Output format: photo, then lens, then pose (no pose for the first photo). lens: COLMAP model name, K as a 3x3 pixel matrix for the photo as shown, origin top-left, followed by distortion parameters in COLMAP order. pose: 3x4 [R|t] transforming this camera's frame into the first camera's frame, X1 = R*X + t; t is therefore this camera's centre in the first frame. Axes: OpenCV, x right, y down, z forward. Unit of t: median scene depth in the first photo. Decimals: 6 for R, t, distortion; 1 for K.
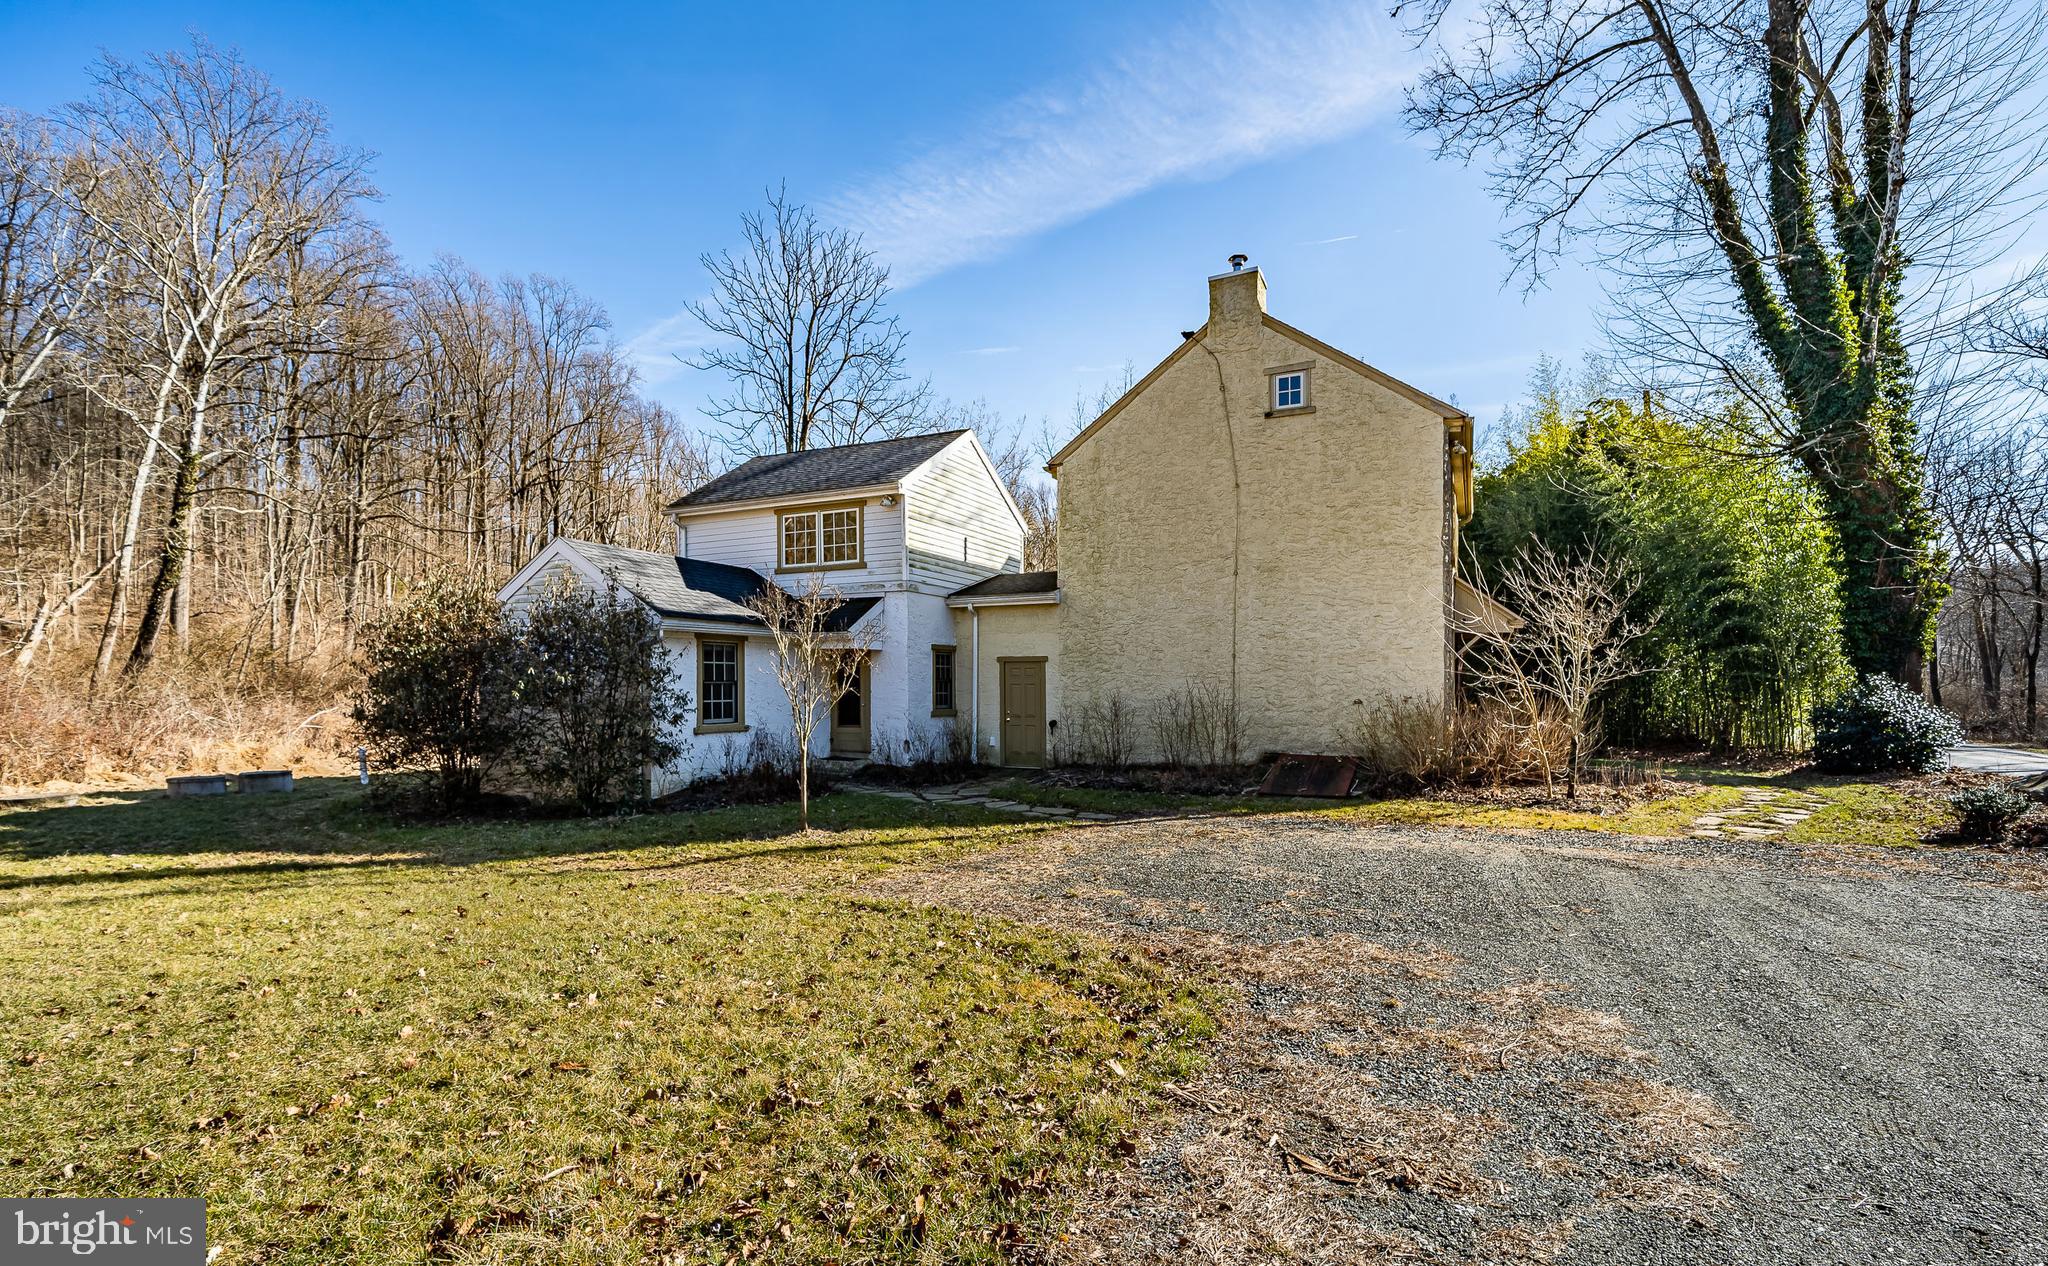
lens RADIAL K [[955.4, 0, 1023.8], [0, 955.4, 646.5], [0, 0, 1]] dist [-0.008587, 0.001147]
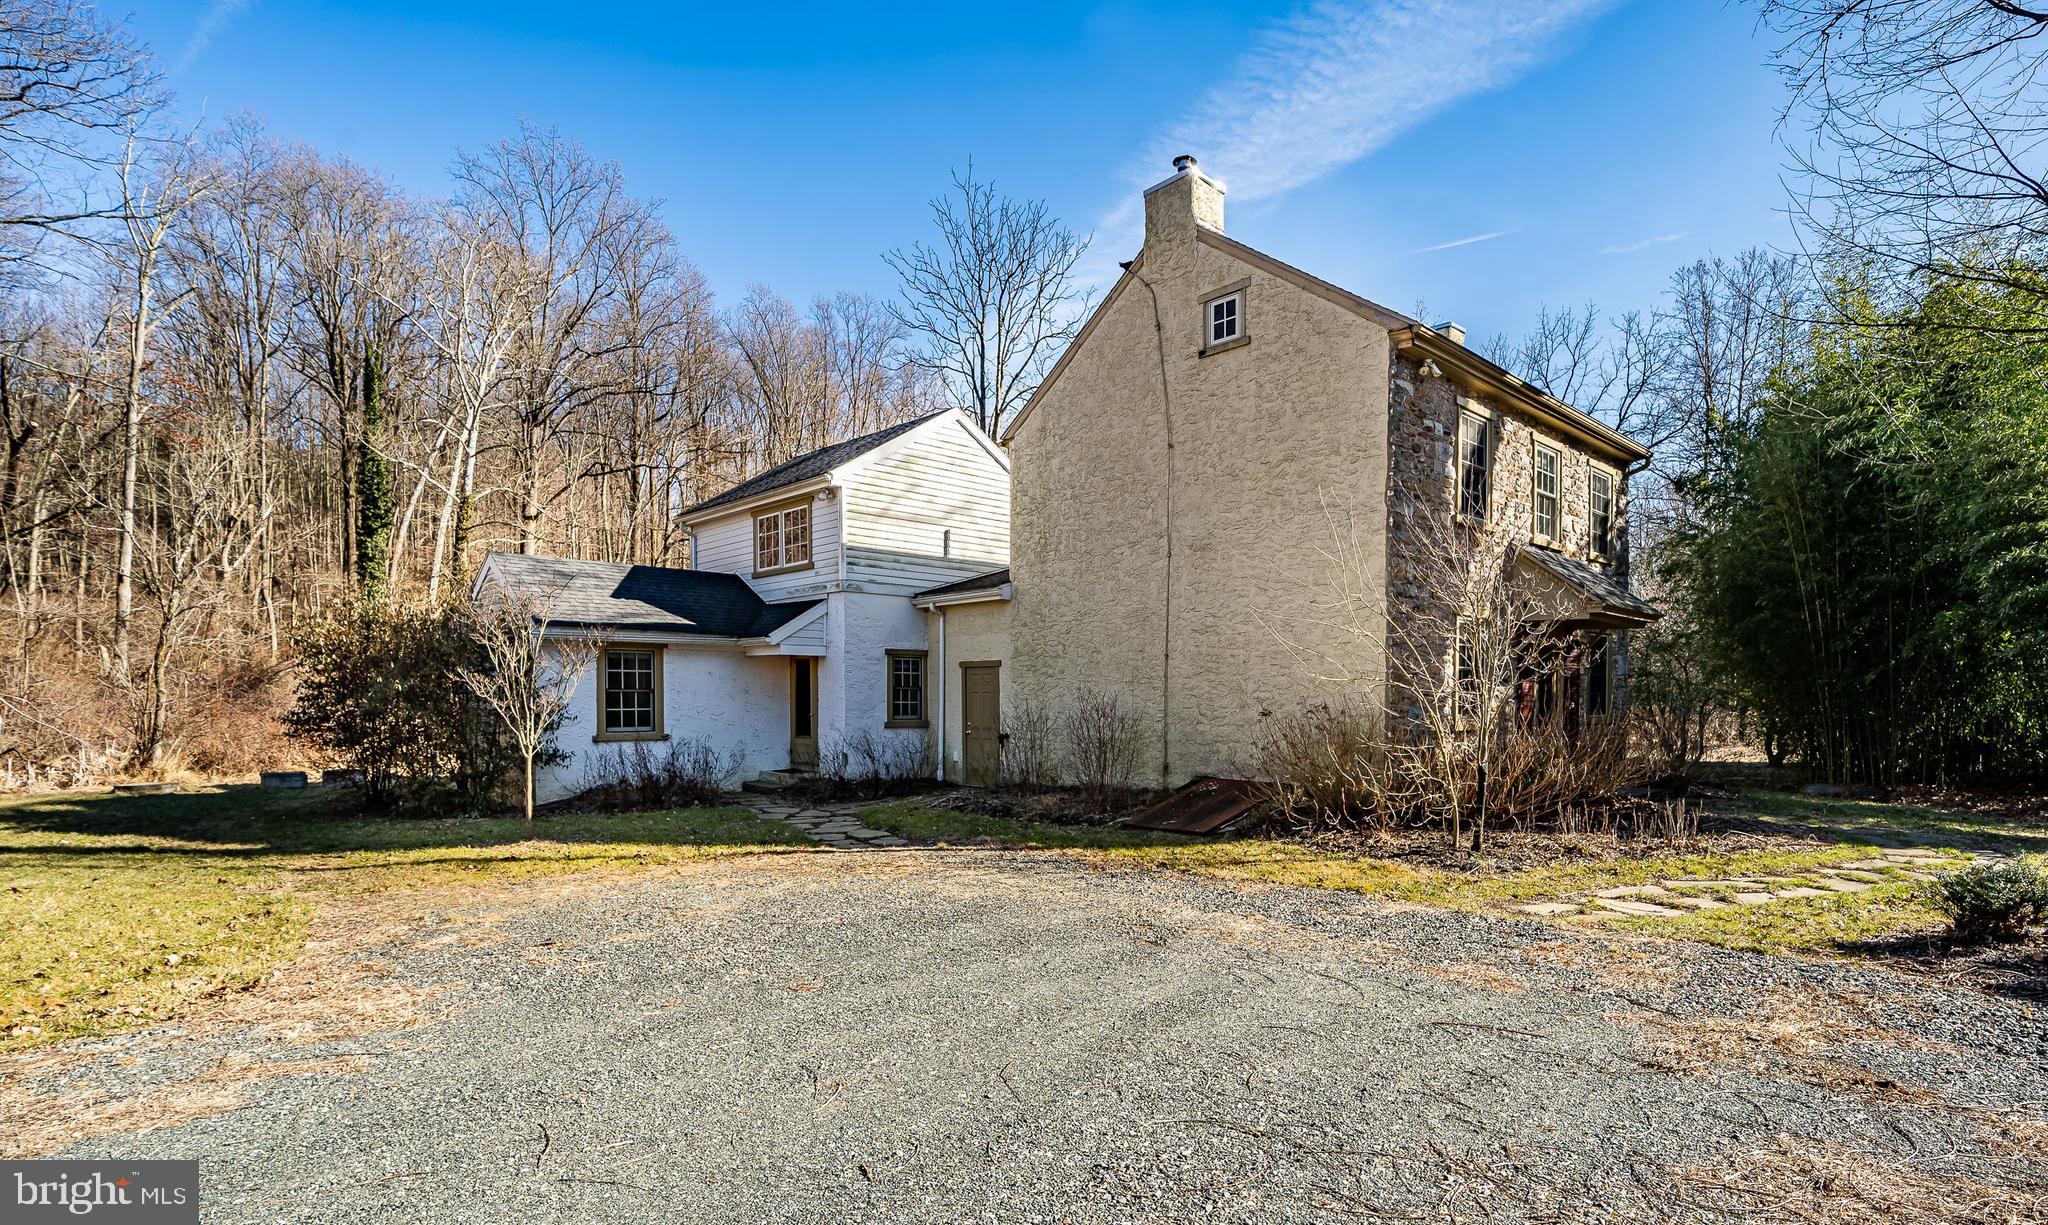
lens RADIAL K [[1037.8, 0, 1027.6], [0, 1037.8, 687.5], [0, 0, 1]] dist [-0.006627, -0.001139]
pose [[0.936191, -0.003948, -0.351470, 0.412701], [0.015500, 0.999428, 0.030059, 0.007668], [0.351150, -0.033588, 0.935717, 0.125872]]
